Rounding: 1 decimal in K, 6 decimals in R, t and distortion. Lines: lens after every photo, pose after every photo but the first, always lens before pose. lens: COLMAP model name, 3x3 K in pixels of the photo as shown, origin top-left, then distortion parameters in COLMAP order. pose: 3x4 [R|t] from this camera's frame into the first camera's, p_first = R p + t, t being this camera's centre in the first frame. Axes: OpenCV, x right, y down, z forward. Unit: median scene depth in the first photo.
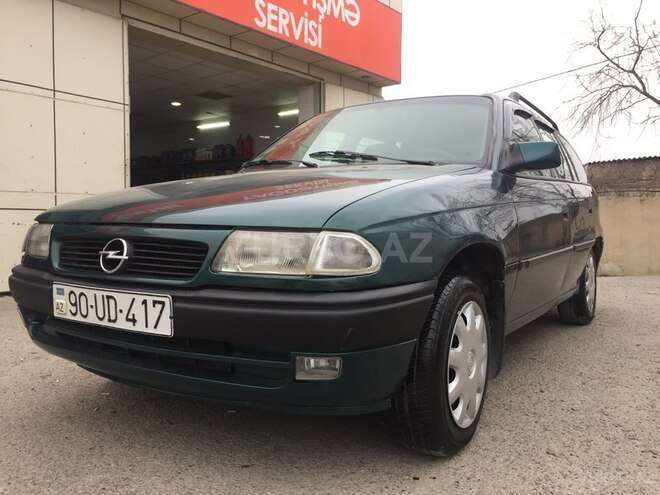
lens RADIAL K [[576.7, 0, 327.6], [0, 576.7, 246.2], [0, 0, 1]] dist [0.073983, -0.101562]
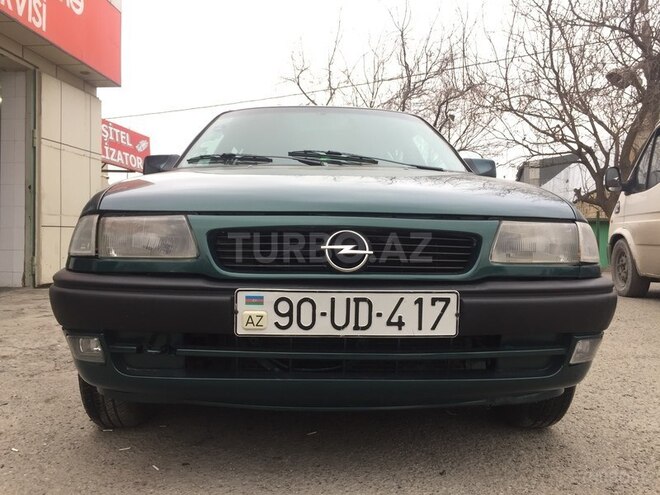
lens RADIAL K [[576.7, 0, 329.8], [0, 576.7, 244.9], [0, 0, 1]] dist [0.073983, -0.101562]
pose [[0.809060, -0.005919, 0.587696, -0.854827], [0.025916, 0.999336, -0.025613, 0.027464], [-0.587154, 0.035953, 0.808676, 0.334209]]
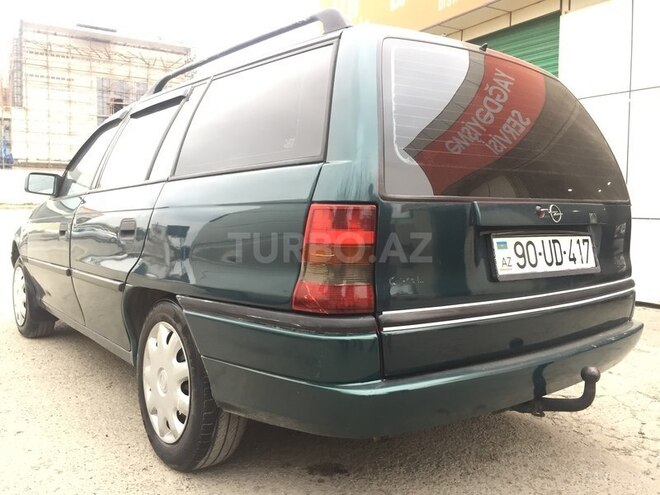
lens RADIAL K [[576.7, 0, 331.2], [0, 576.7, 245.4], [0, 0, 1]] dist [0.073983, -0.101562]
pose [[0.323615, 0.098221, 0.941077, -1.434399], [0.209671, 0.962426, -0.172550, 0.183277], [-0.922665, 0.253156, 0.290861, 1.018424]]
